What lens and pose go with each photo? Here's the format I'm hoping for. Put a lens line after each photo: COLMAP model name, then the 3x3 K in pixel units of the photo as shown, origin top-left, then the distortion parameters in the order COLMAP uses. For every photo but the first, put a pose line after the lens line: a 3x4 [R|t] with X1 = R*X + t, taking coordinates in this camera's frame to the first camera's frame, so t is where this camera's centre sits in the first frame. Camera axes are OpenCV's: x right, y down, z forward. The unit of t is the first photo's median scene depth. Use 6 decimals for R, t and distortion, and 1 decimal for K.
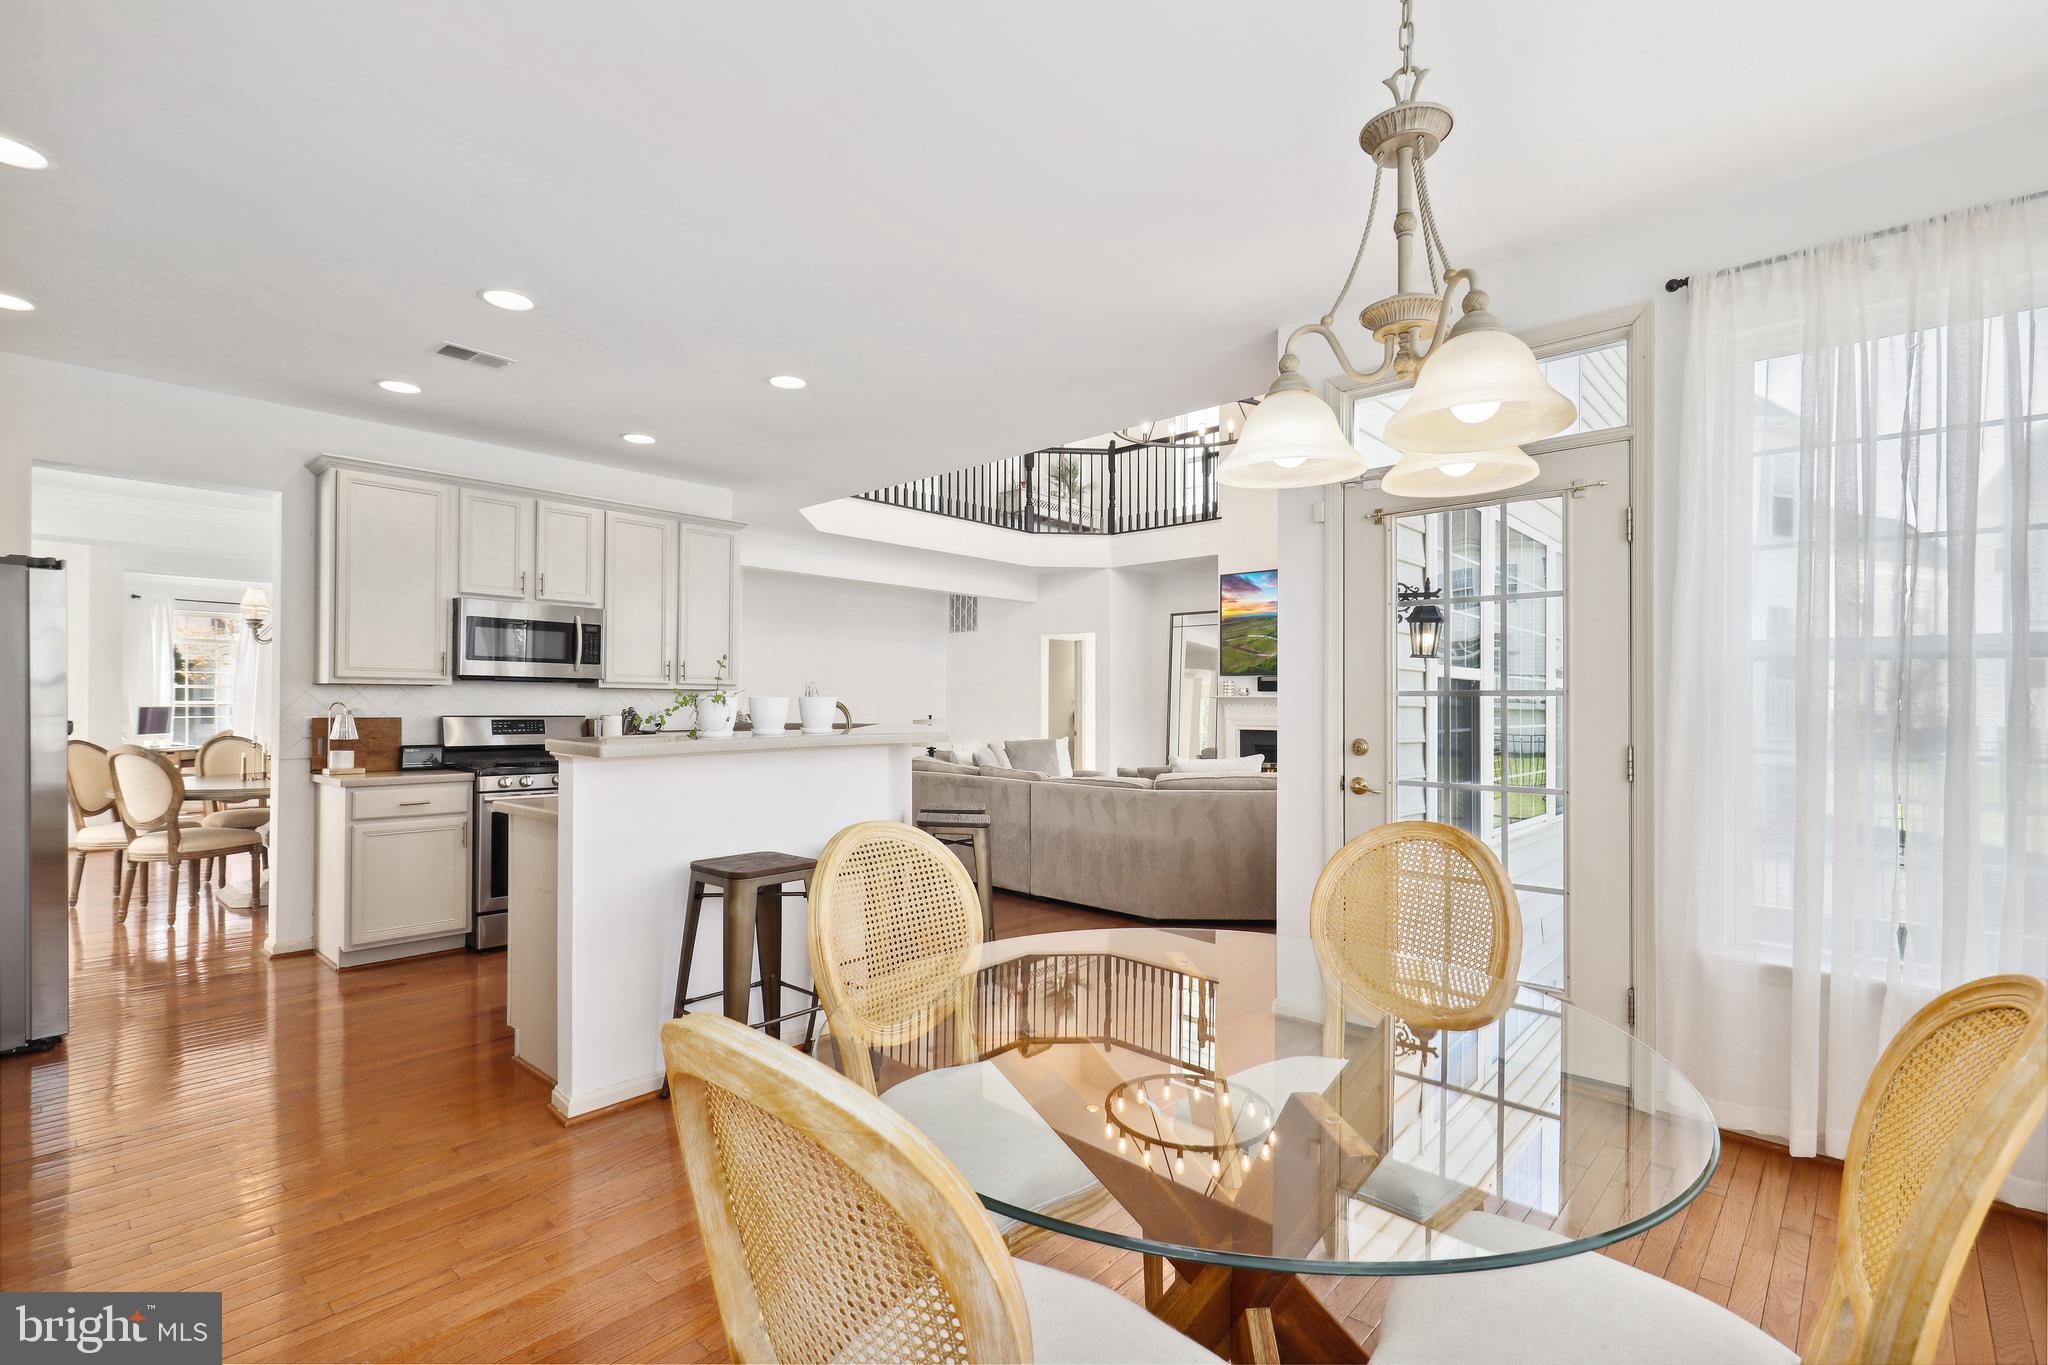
lens RADIAL K [[945.5, 0, 1023.0], [0, 945.5, 695.9], [0, 0, 1]] dist [0.002623, -0.000355]
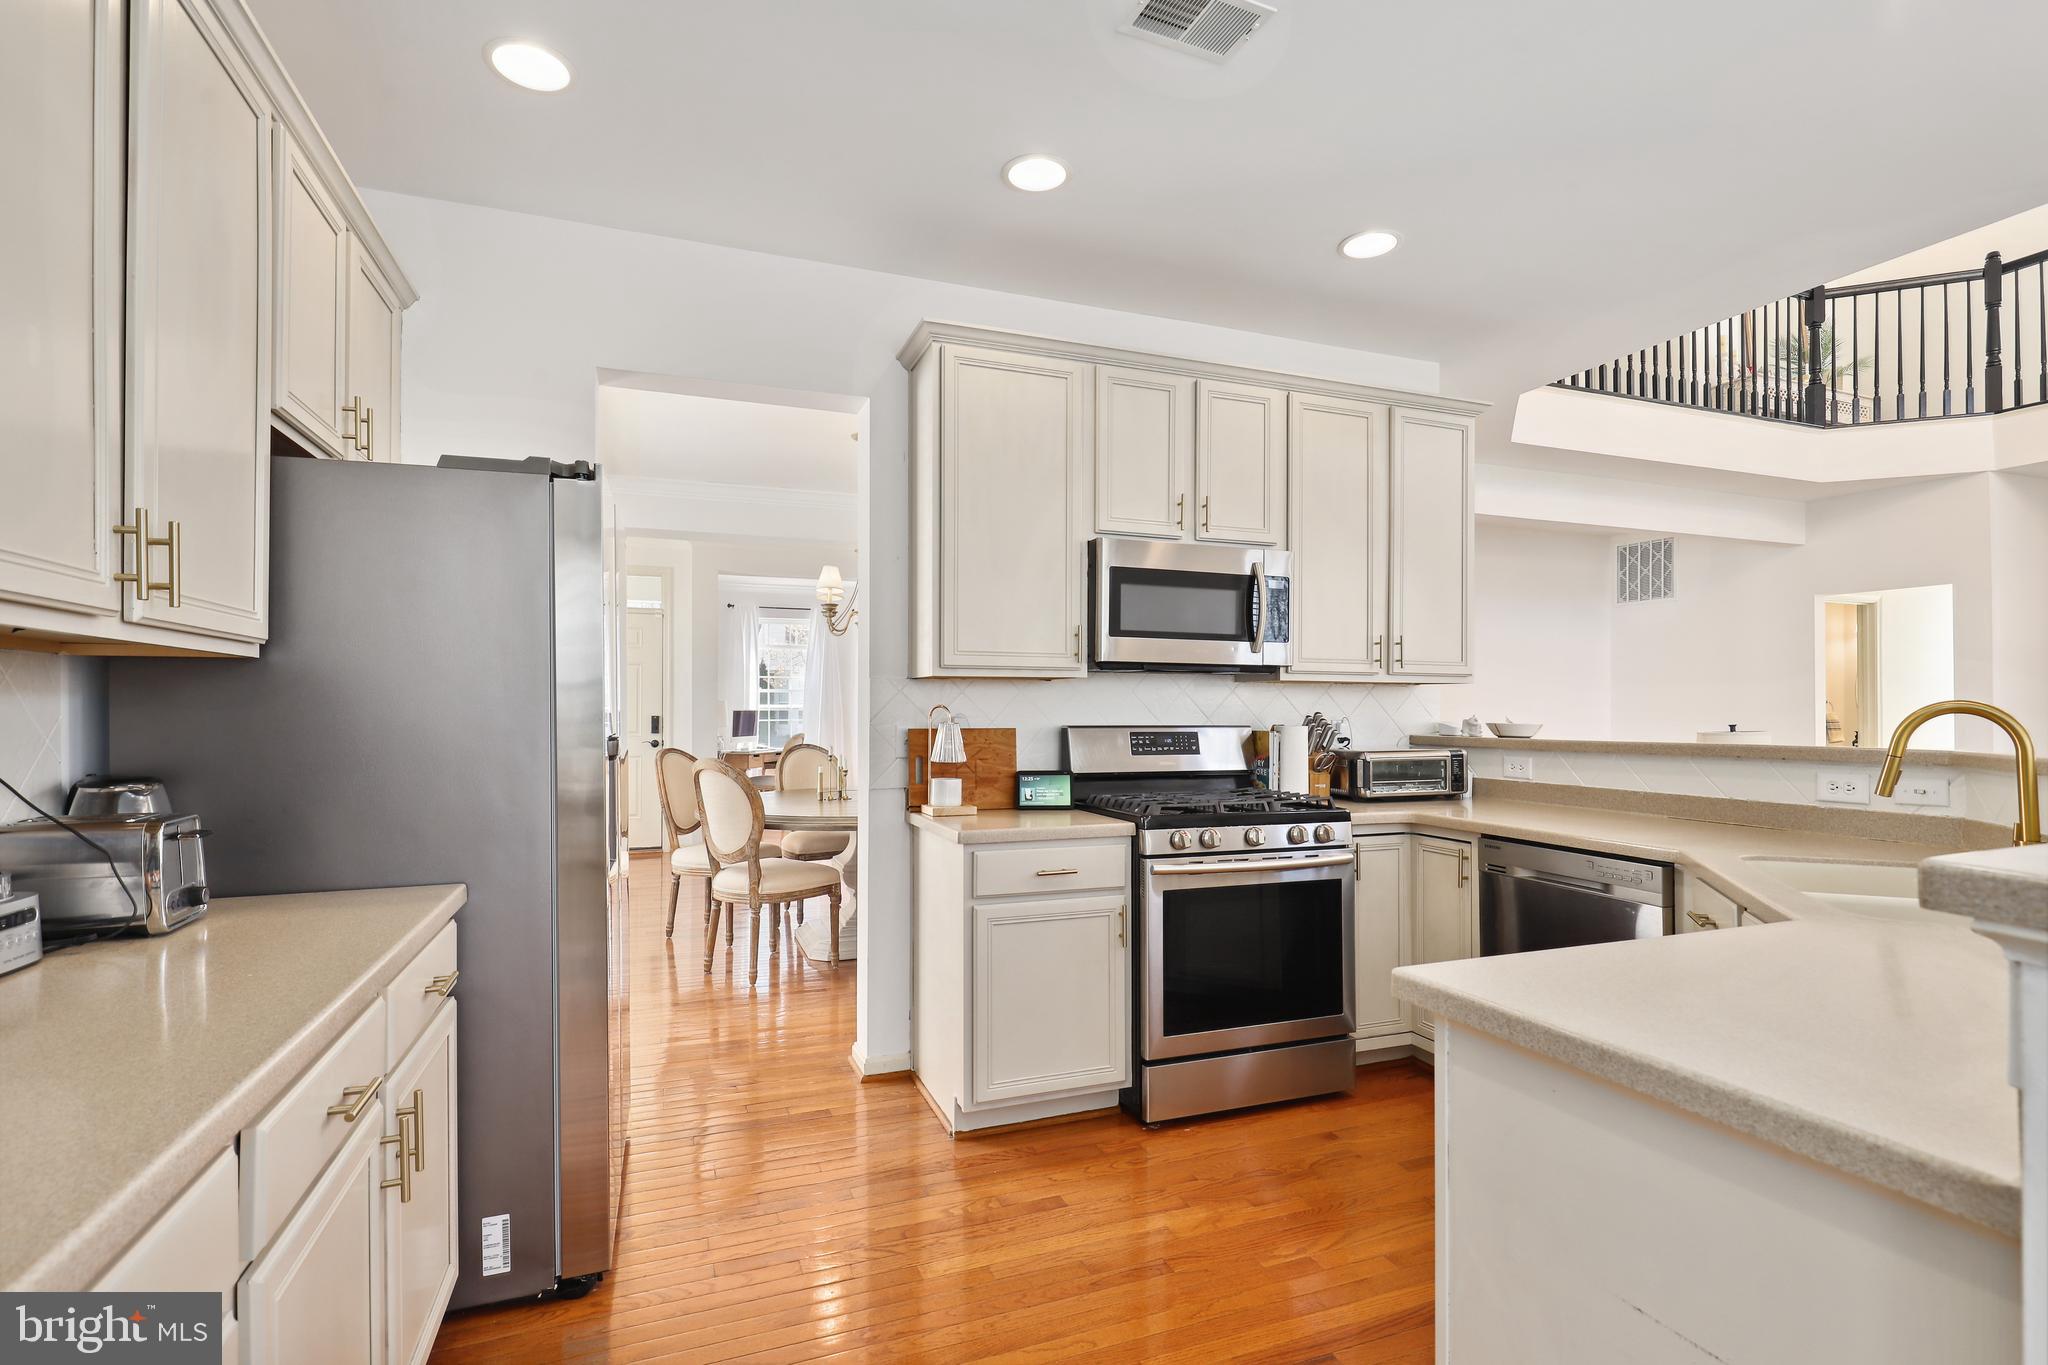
lens RADIAL K [[963.3, 0, 1016.6], [0, 963.3, 704.2], [0, 0, 1]] dist [0.003180, -0.000207]
pose [[0.890203, -0.003074, -0.455553, -0.317515], [0.006030, 0.999969, 0.005036, 0.002385], [0.455524, -0.007230, 0.890194, 0.364623]]
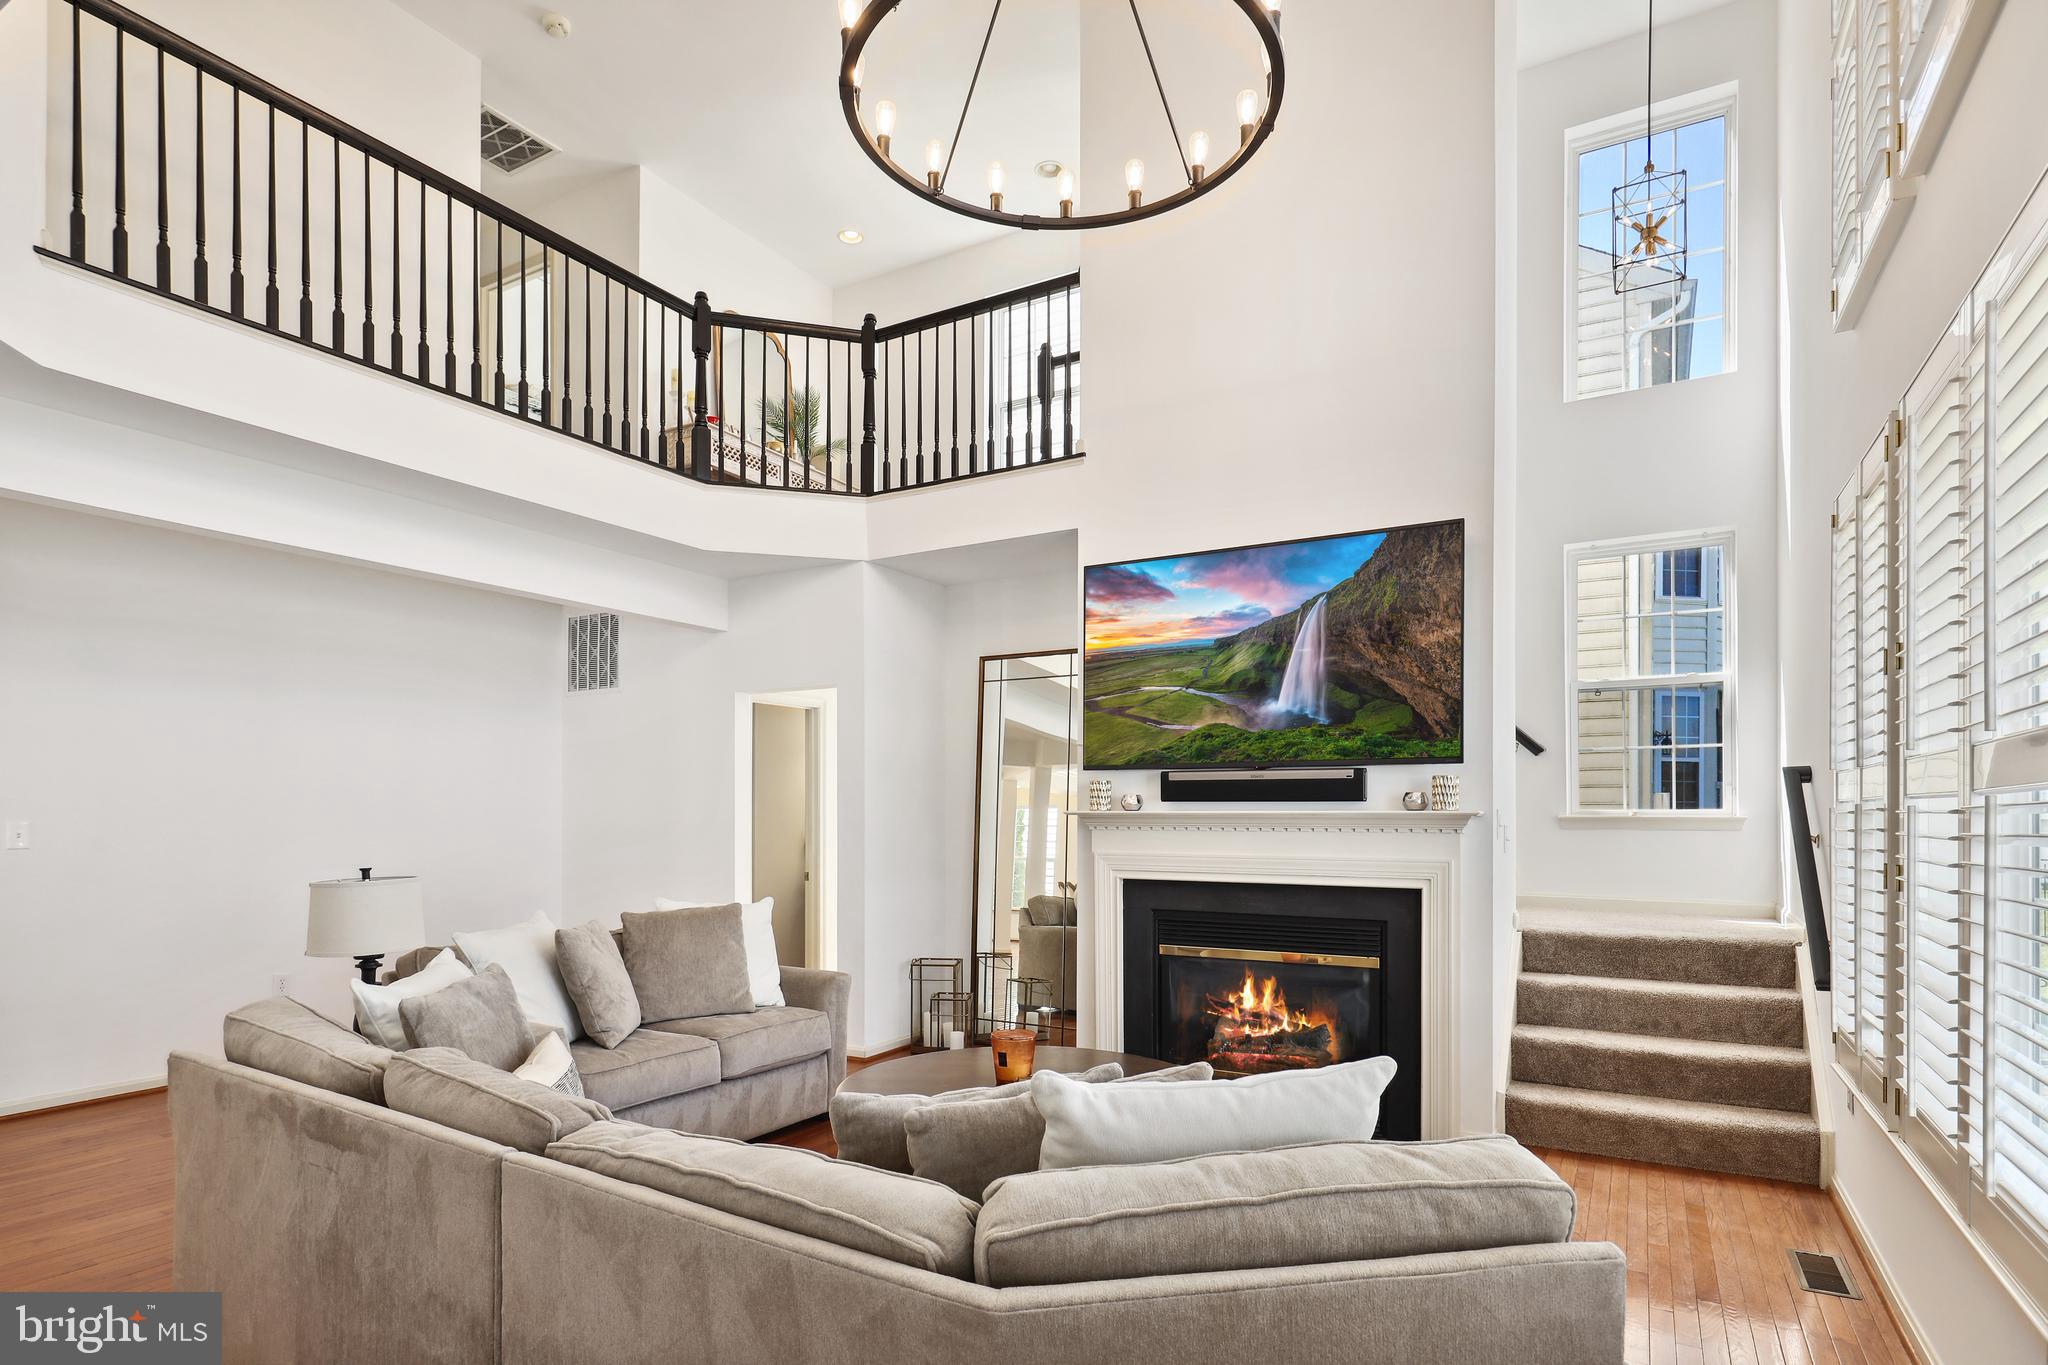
lens RADIAL K [[1096.9, 0, 976.9], [0, 1096.9, 791.1], [0, 0, 1]] dist [0.020550, -0.000227]
pose [[0.985930, 0.000007, 0.167157, 0.097169], [0.001914, 0.999934, -0.011328, -0.006908], [-0.167146, 0.011488, 0.985865, 0.750682]]
